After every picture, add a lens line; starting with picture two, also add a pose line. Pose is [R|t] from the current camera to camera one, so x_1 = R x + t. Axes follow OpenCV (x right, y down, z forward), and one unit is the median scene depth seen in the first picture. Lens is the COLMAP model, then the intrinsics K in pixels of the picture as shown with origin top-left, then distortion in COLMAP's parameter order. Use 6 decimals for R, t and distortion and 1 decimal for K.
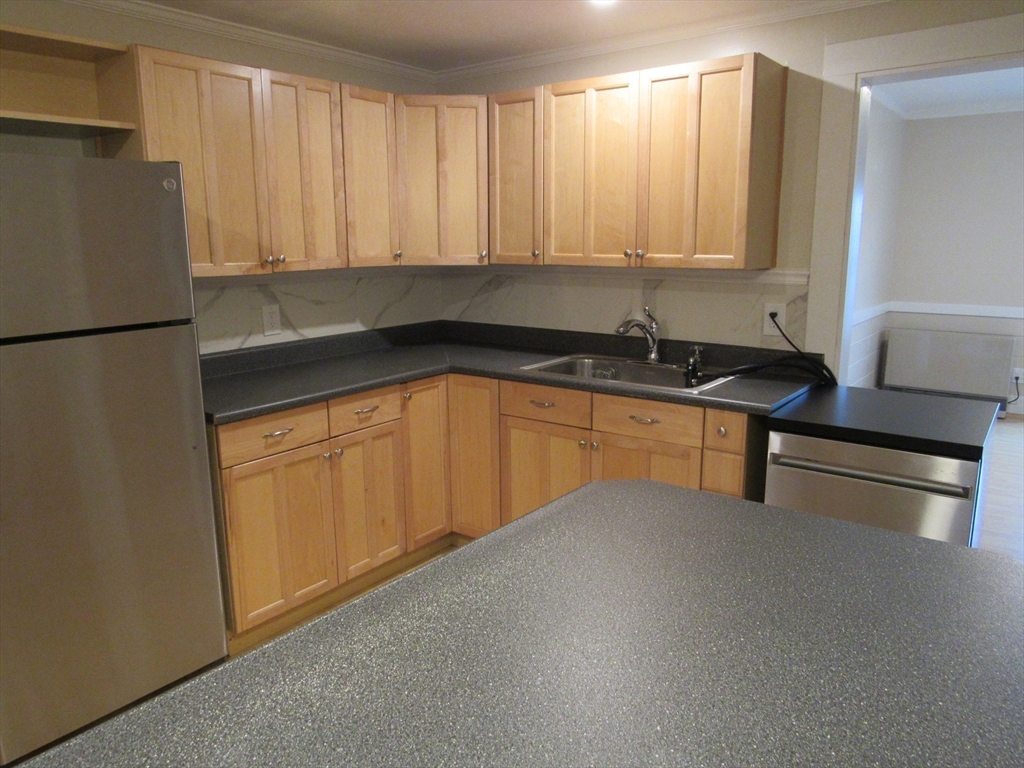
lens RADIAL K [[727.1, 0, 507.6], [0, 727.1, 387.1], [0, 0, 1]] dist [-0.018264, -0.004794]
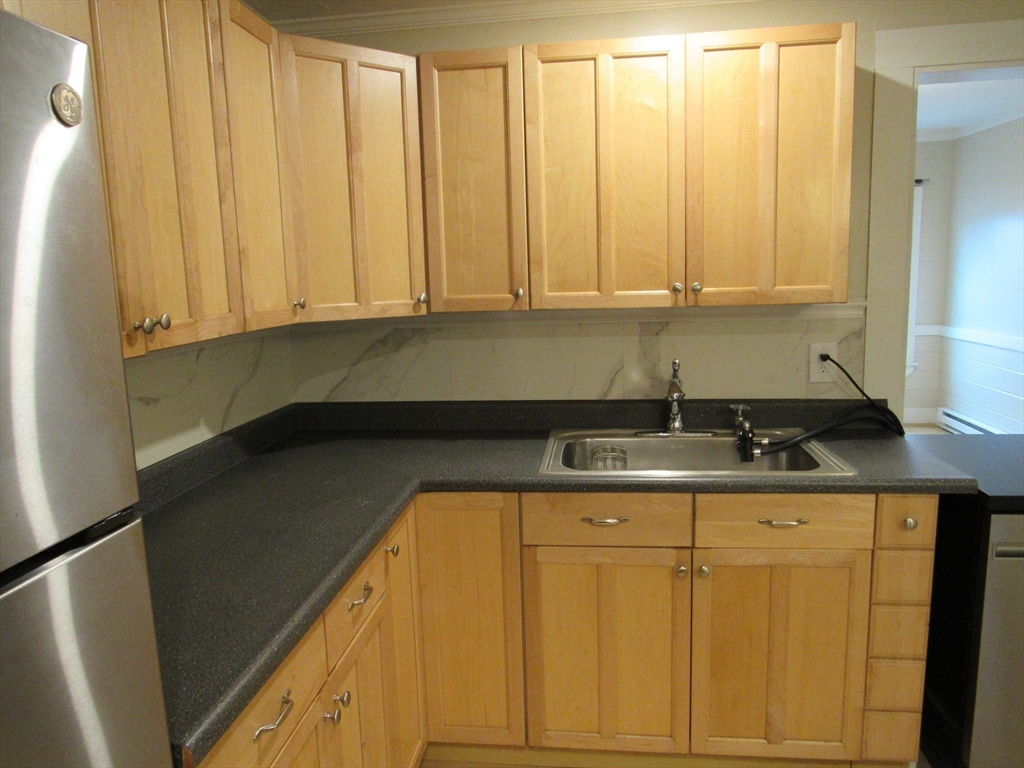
lens RADIAL K [[727.1, 0, 511.0], [0, 727.1, 385.8], [0, 0, 1]] dist [-0.018264, -0.004794]
pose [[0.865635, -0.098209, 0.490949, -0.333866], [0.127109, 0.991554, -0.025768, -0.091271], [-0.484272, 0.084710, 0.870807, 0.466672]]
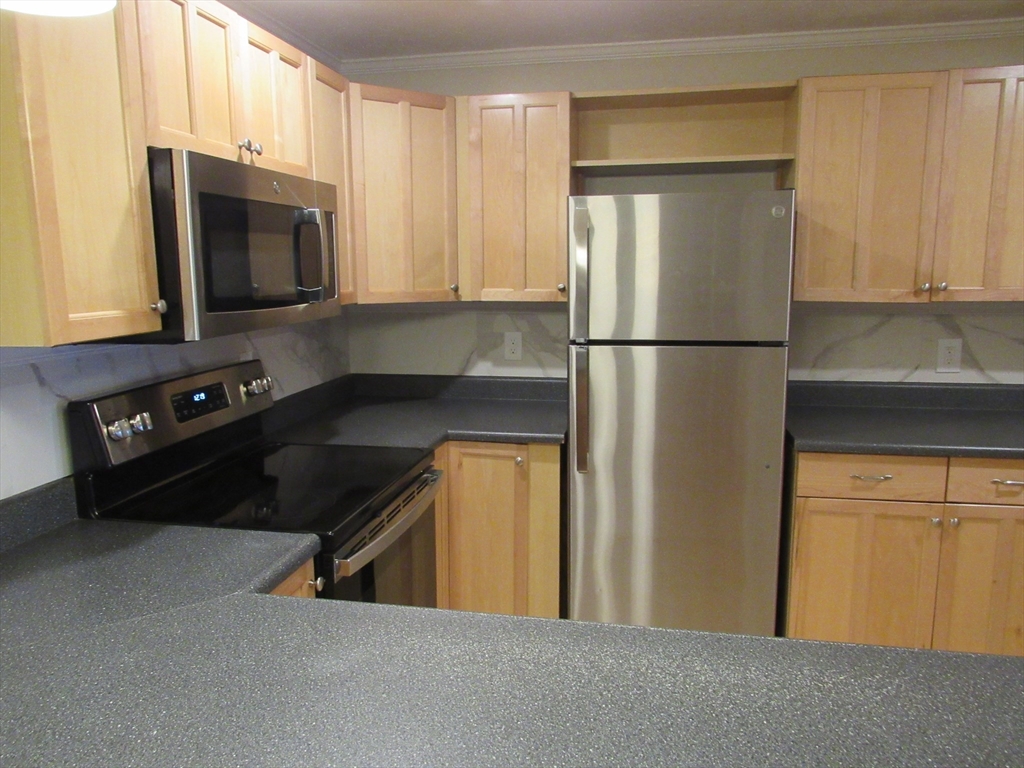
lens RADIAL K [[727.1, 0, 505.7], [0, 727.1, 379.5], [0, 0, 1]] dist [-0.018264, -0.004794]
pose [[0.457847, 0.147724, -0.876672, 0.212588], [-0.179402, 0.981164, 0.071638, -0.033839], [0.870742, 0.124477, 0.475725, 0.138570]]
